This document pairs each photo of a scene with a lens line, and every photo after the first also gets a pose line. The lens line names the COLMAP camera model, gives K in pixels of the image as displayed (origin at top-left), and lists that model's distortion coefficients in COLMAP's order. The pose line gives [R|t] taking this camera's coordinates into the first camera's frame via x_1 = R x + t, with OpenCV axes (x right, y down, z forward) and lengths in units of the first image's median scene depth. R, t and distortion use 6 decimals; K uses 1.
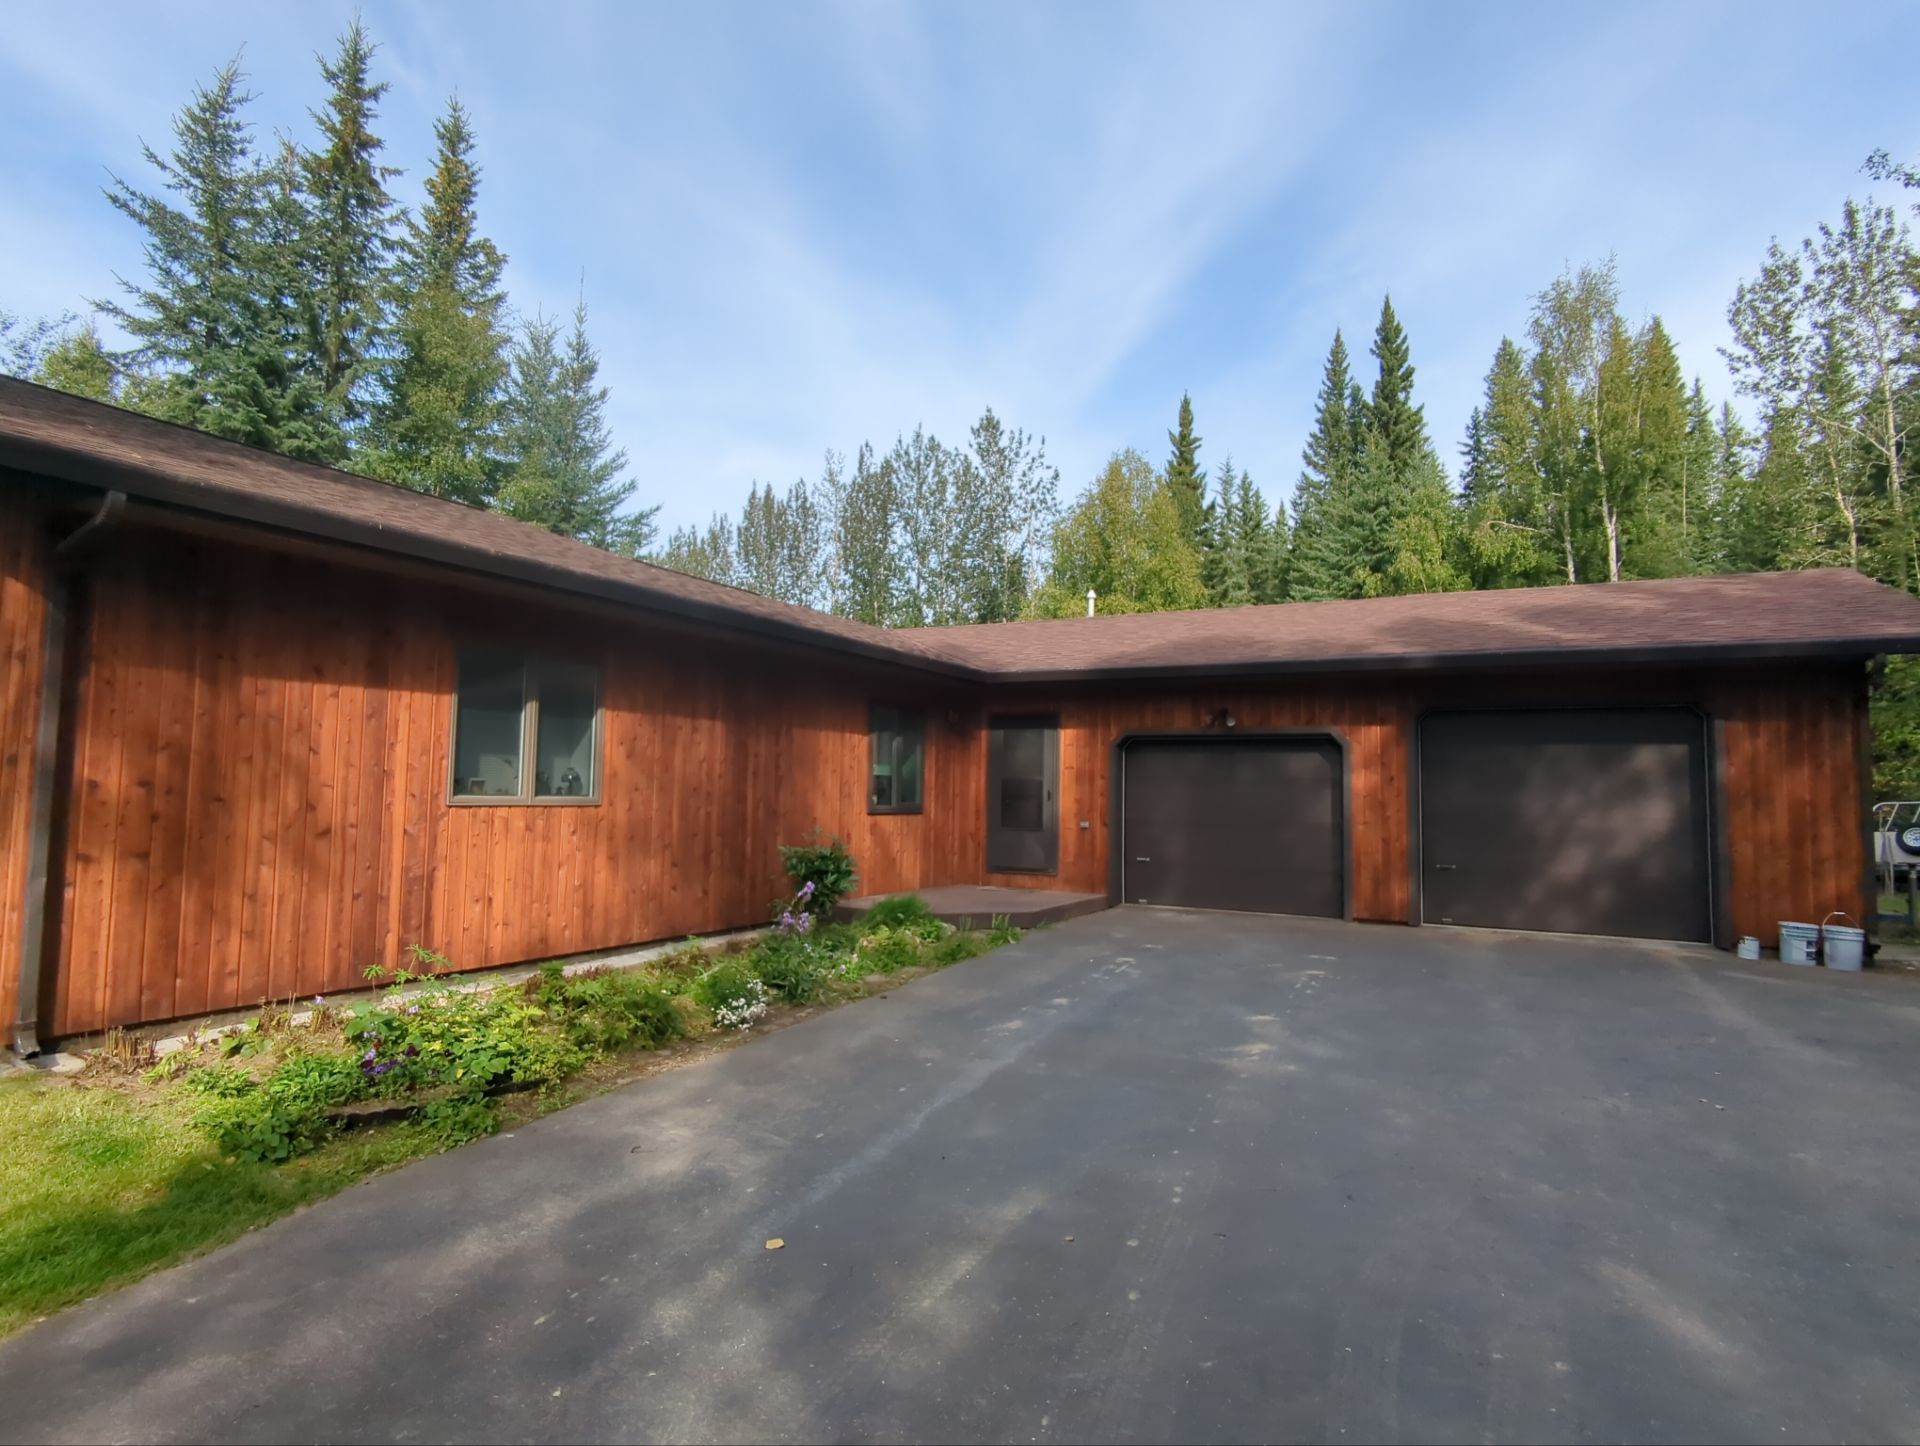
lens RADIAL K [[1042.0, 0, 965.5], [0, 1042.0, 721.2], [0, 0, 1]] dist [0.000049, -0.000739]
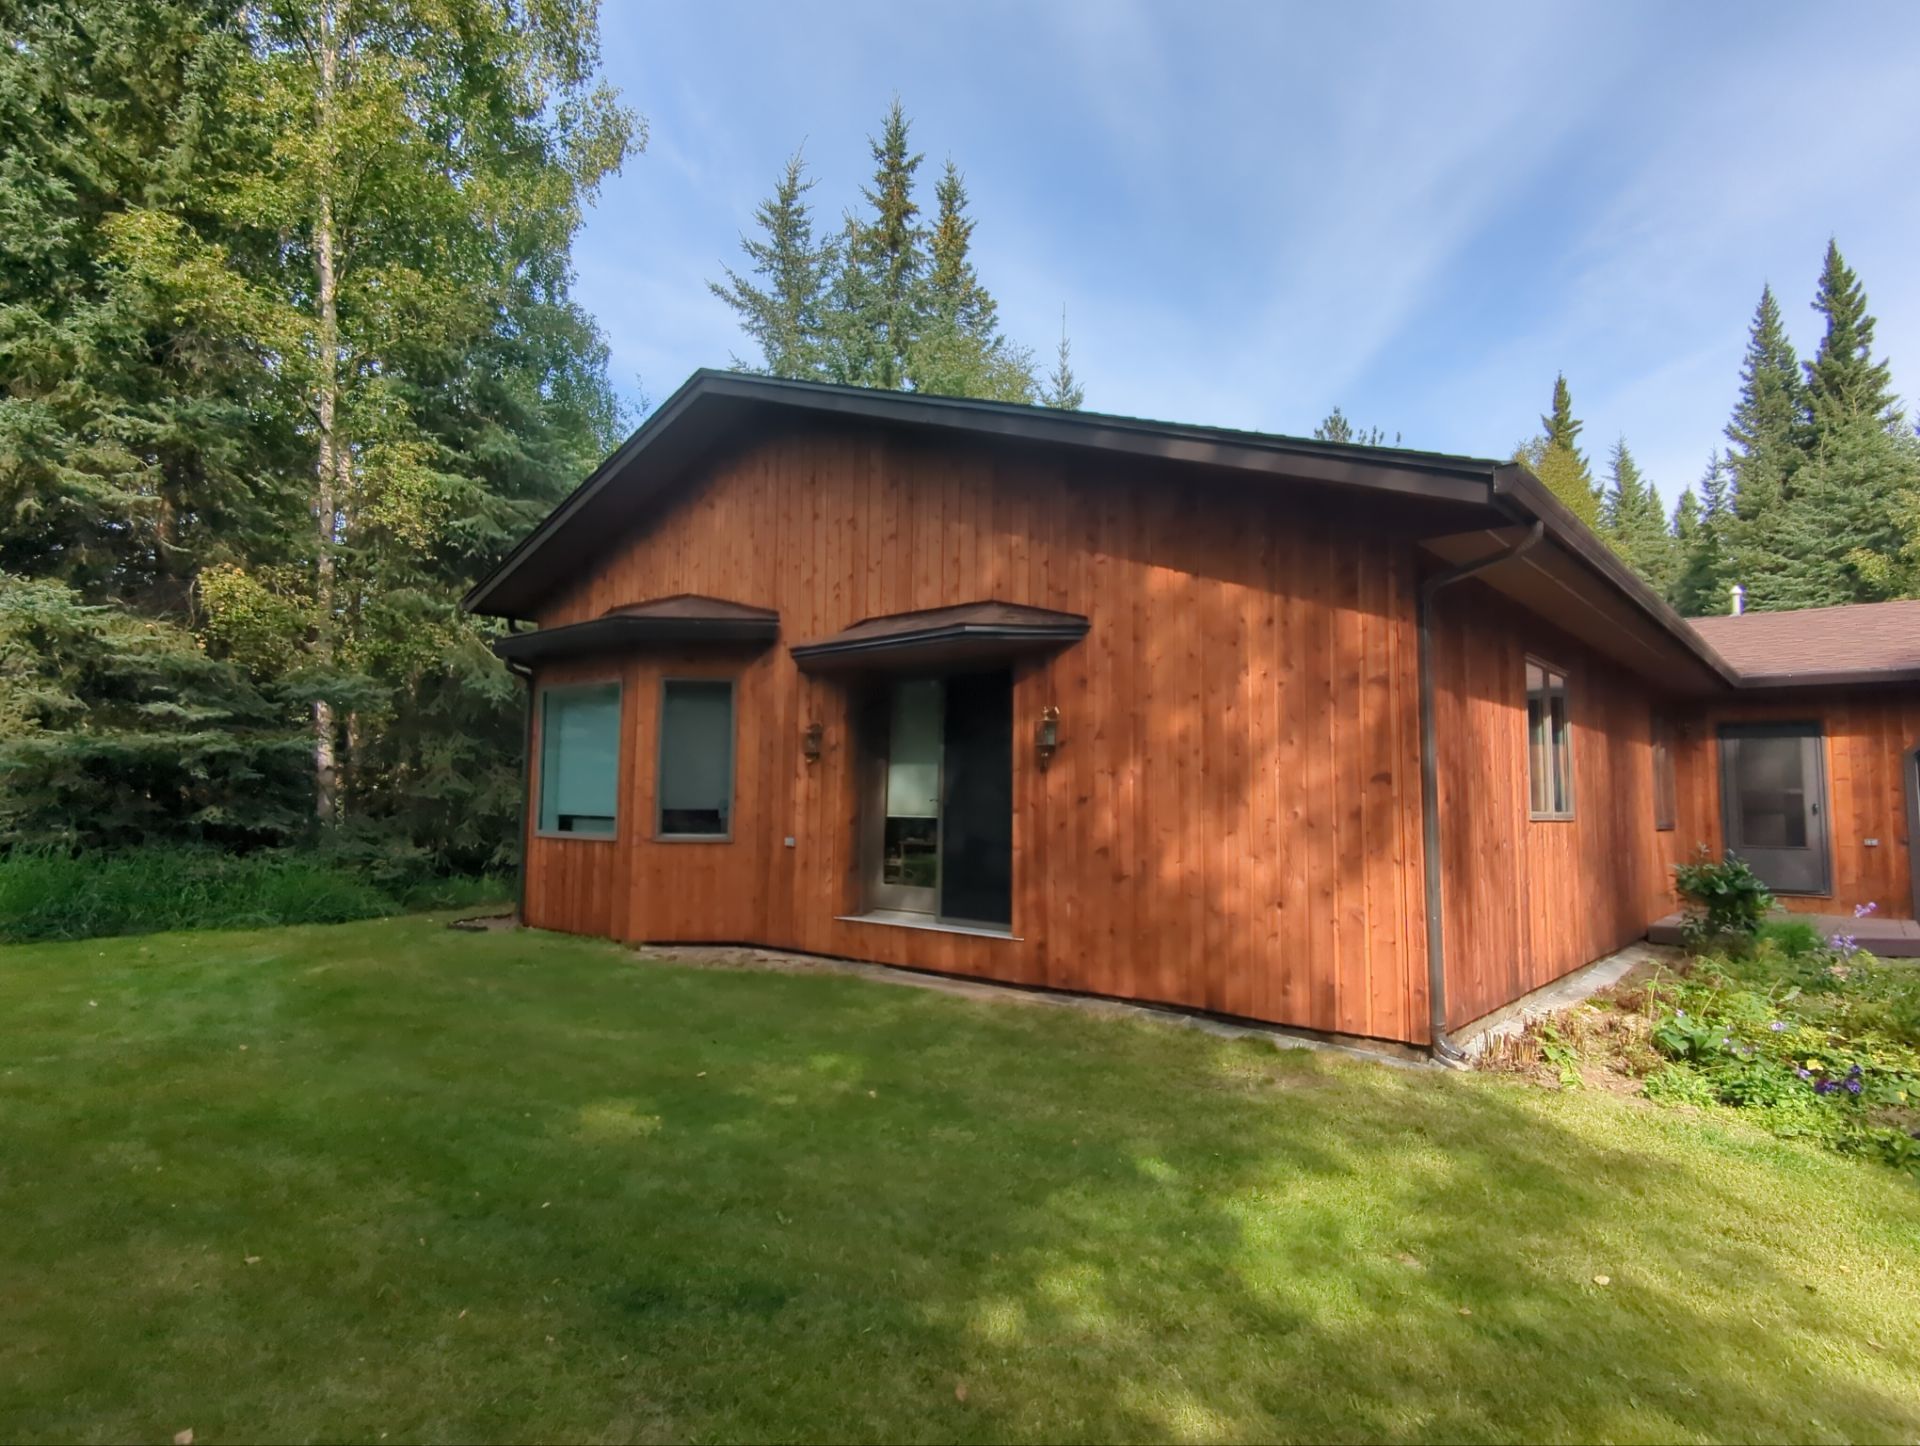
lens RADIAL K [[1042.0, 0, 963.1], [0, 1042.0, 721.2], [0, 0, 1]] dist [0.000049, -0.000739]
pose [[0.973135, -0.021540, -0.229224, -0.244303], [0.017811, 0.999673, -0.018322, -0.001523], [0.229544, 0.013747, 0.973201, -0.032372]]
